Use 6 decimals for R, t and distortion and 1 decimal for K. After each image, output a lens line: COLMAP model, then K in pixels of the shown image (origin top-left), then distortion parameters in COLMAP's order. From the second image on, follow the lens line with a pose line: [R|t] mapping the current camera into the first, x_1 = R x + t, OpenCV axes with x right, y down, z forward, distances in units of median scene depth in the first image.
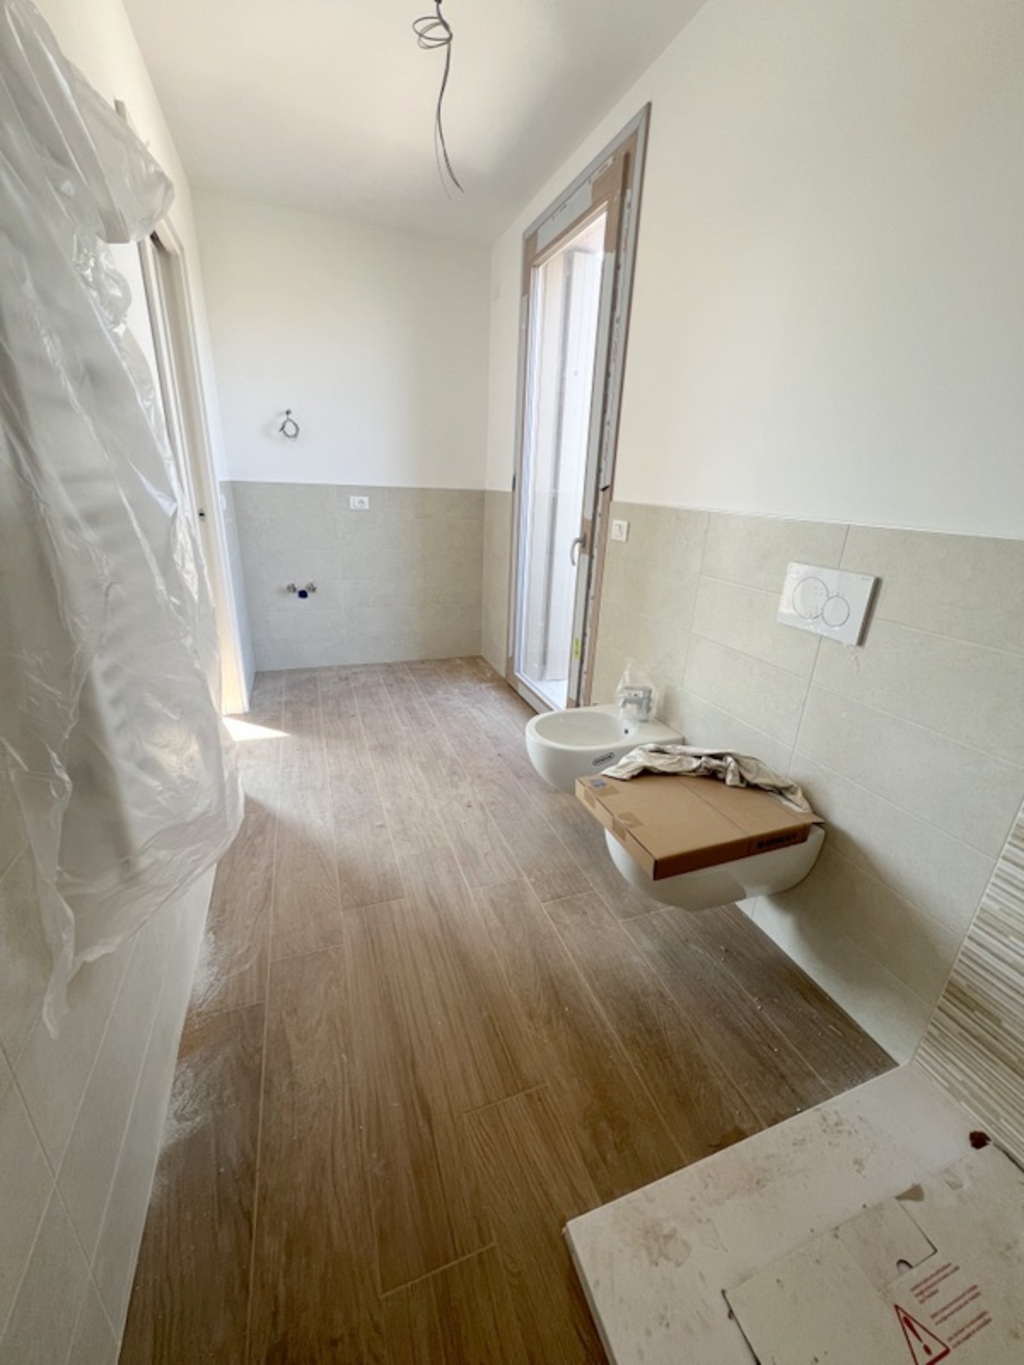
lens RADIAL K [[546.1, 0, 510.2], [0, 546.1, 682.6], [0, 0, 1]] dist [-0.002529, 0.000118]
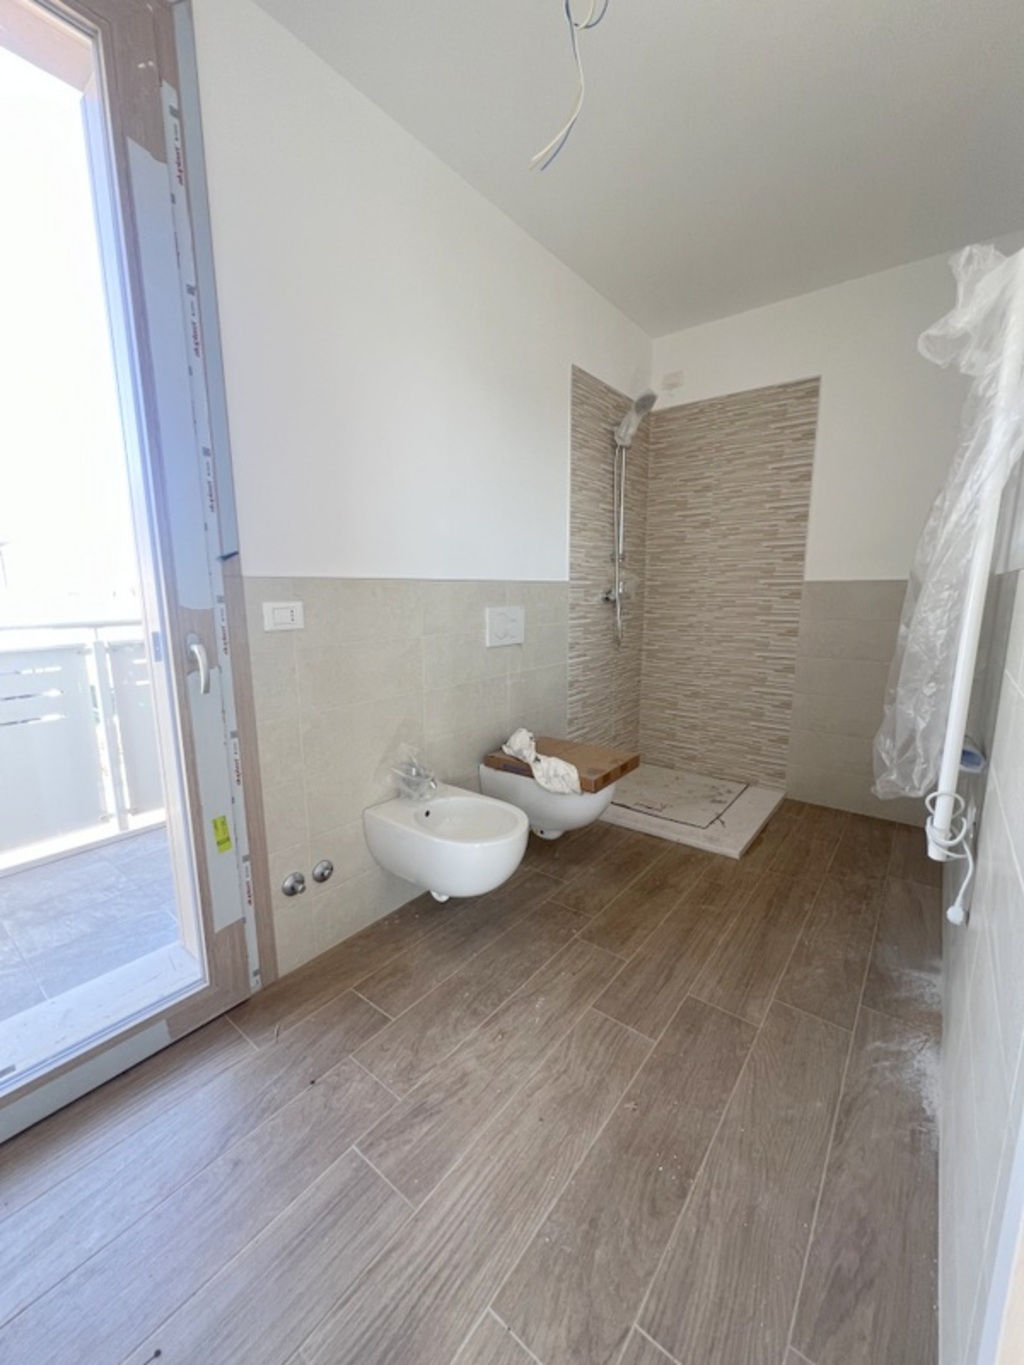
lens RADIAL K [[546.1, 0, 510.2], [0, 546.1, 688.6], [0, 0, 1]] dist [-0.002529, 0.000118]
pose [[-0.523906, -0.188876, 0.830571, -0.641304], [0.279169, 0.883169, 0.376931, -0.445187], [-0.804728, 0.429346, -0.409970, 1.285591]]
